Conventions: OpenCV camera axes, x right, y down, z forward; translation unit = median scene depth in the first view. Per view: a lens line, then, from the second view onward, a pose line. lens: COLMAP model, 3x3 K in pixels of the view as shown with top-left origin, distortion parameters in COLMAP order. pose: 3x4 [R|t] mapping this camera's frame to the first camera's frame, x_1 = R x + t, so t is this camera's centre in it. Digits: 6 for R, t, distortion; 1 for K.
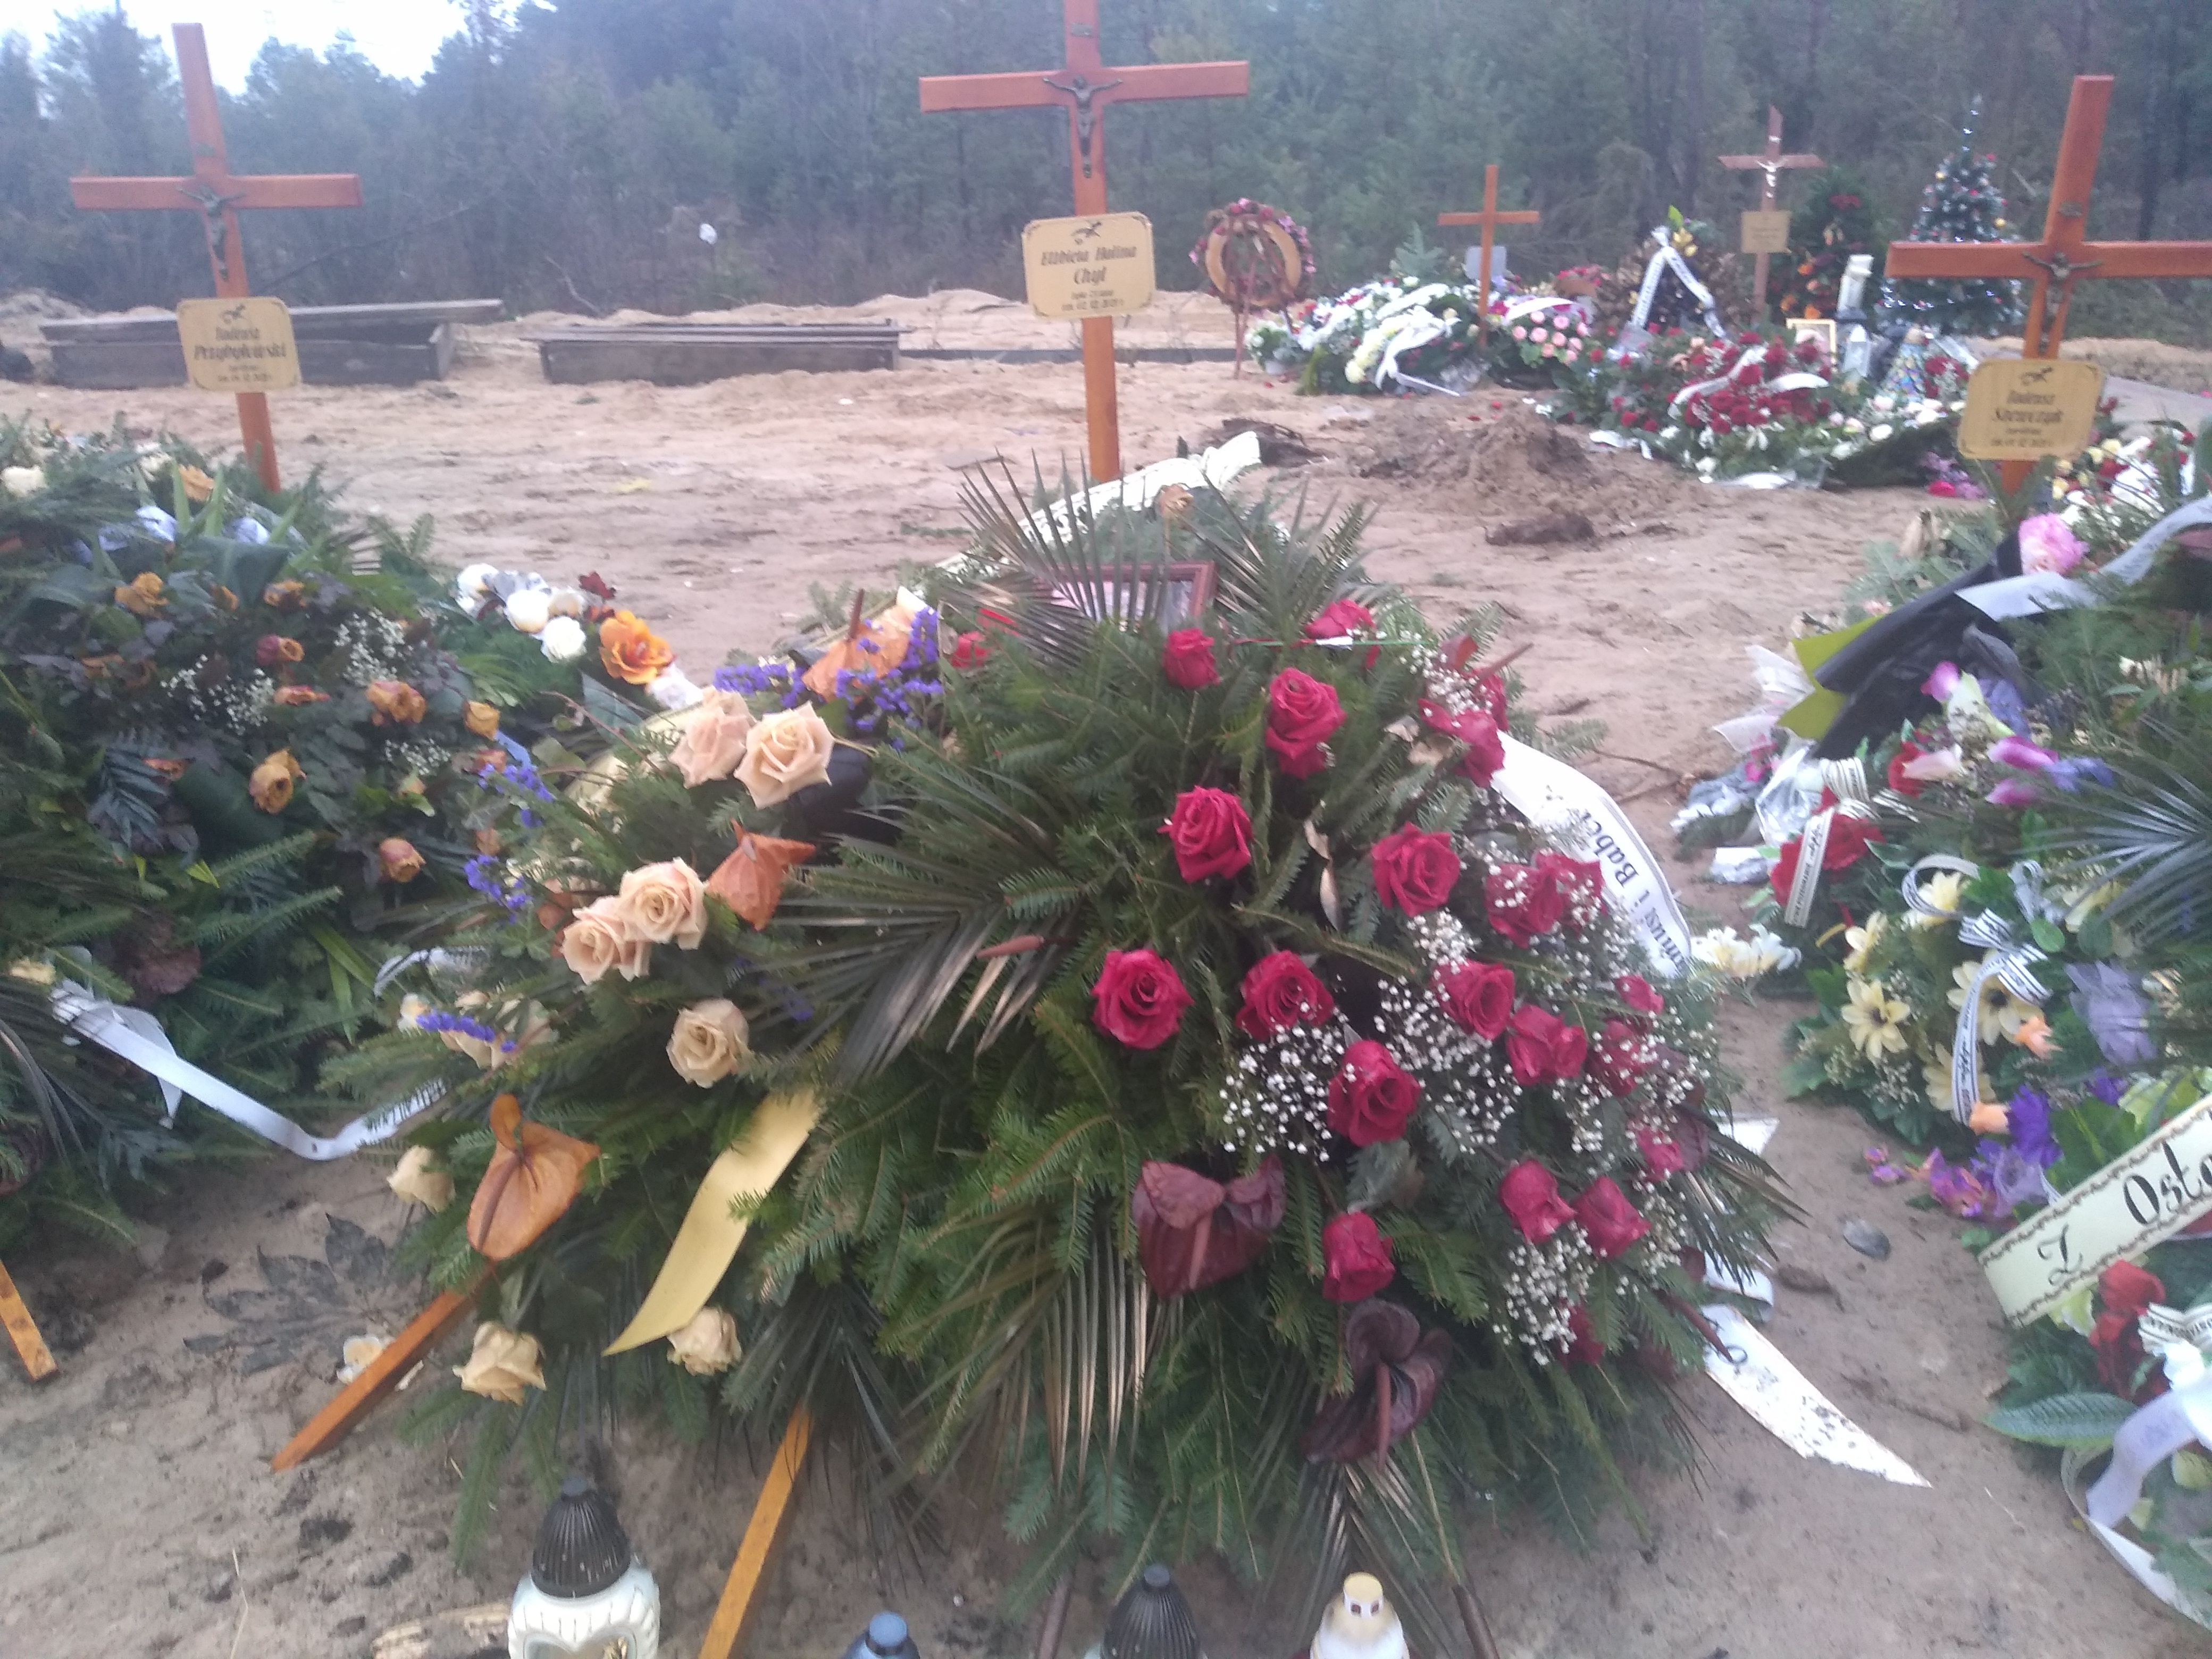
lens RADIAL K [[1733.0, 0, 1119.9], [0, 1733.0, 825.9], [0, 0, 1]] dist [0.004212, -0.036715]
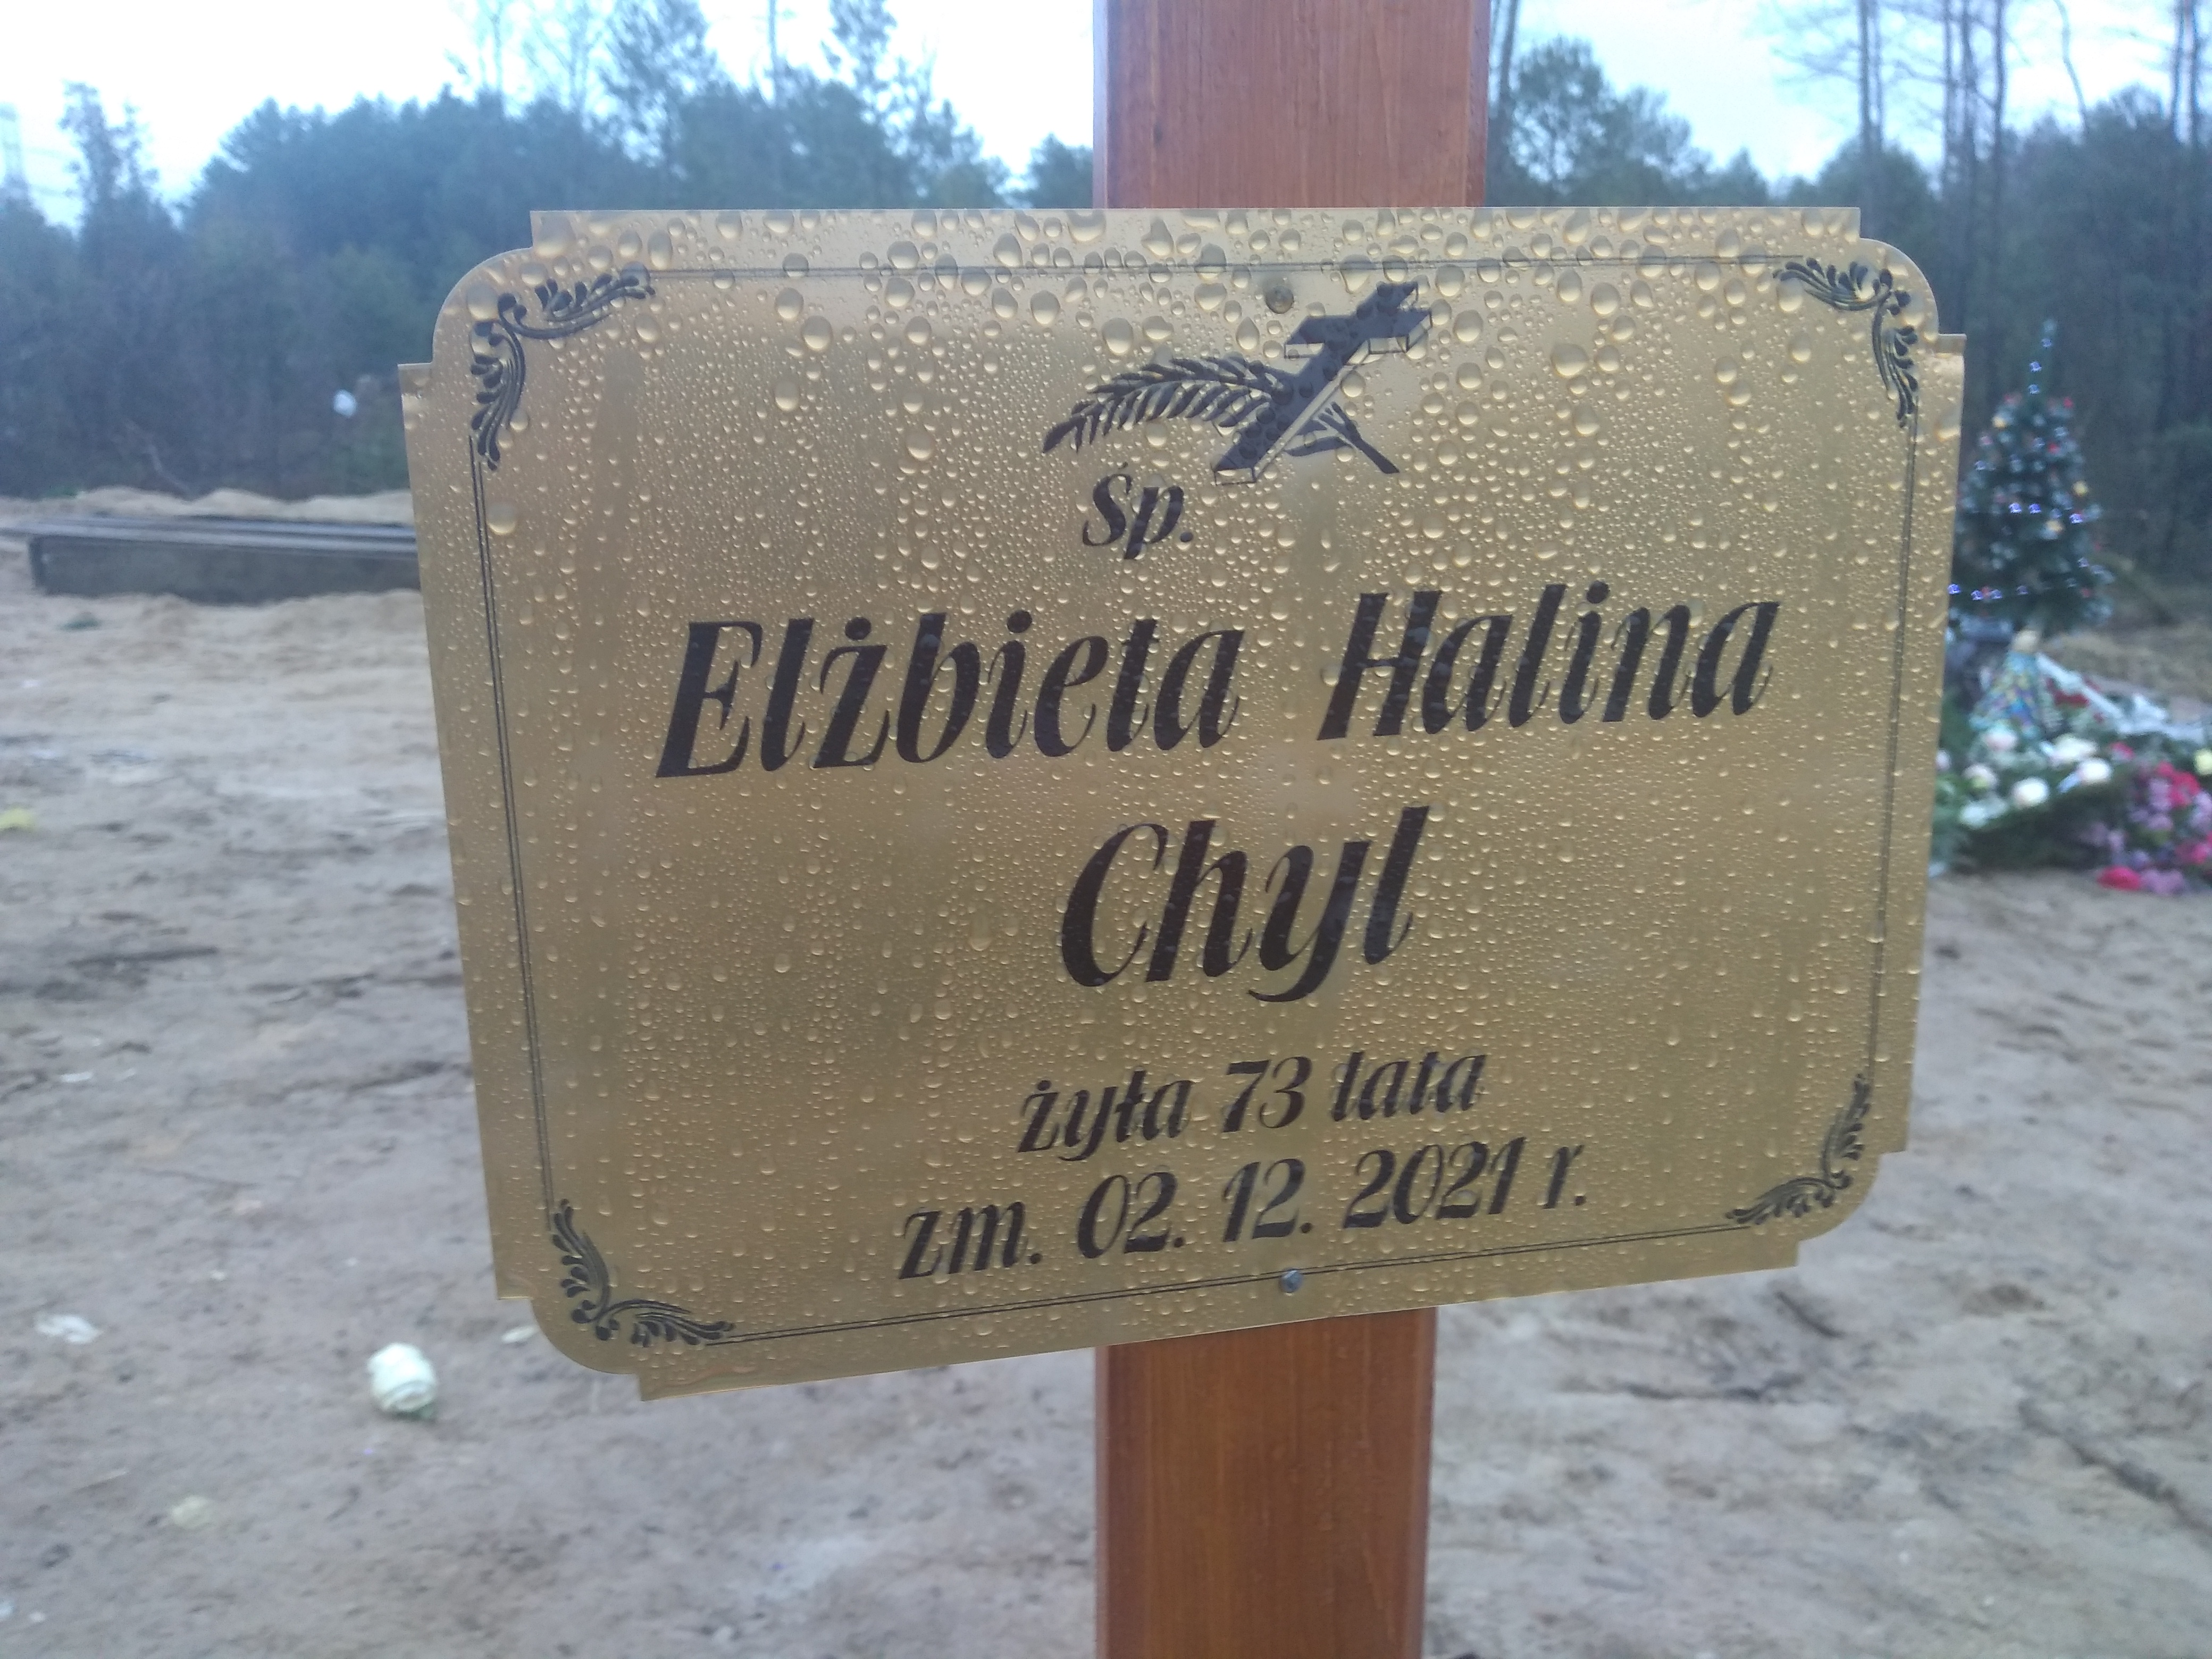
lens RADIAL K [[1733.0, 0, 1119.9], [0, 1733.0, 825.9], [0, 0, 1]] dist [0.004212, -0.036715]
pose [[0.986187, 0.022459, 0.164104, -0.014606], [-0.004109, 0.993777, -0.111309, -0.122300], [-0.165583, 0.109097, 0.980143, 0.359401]]
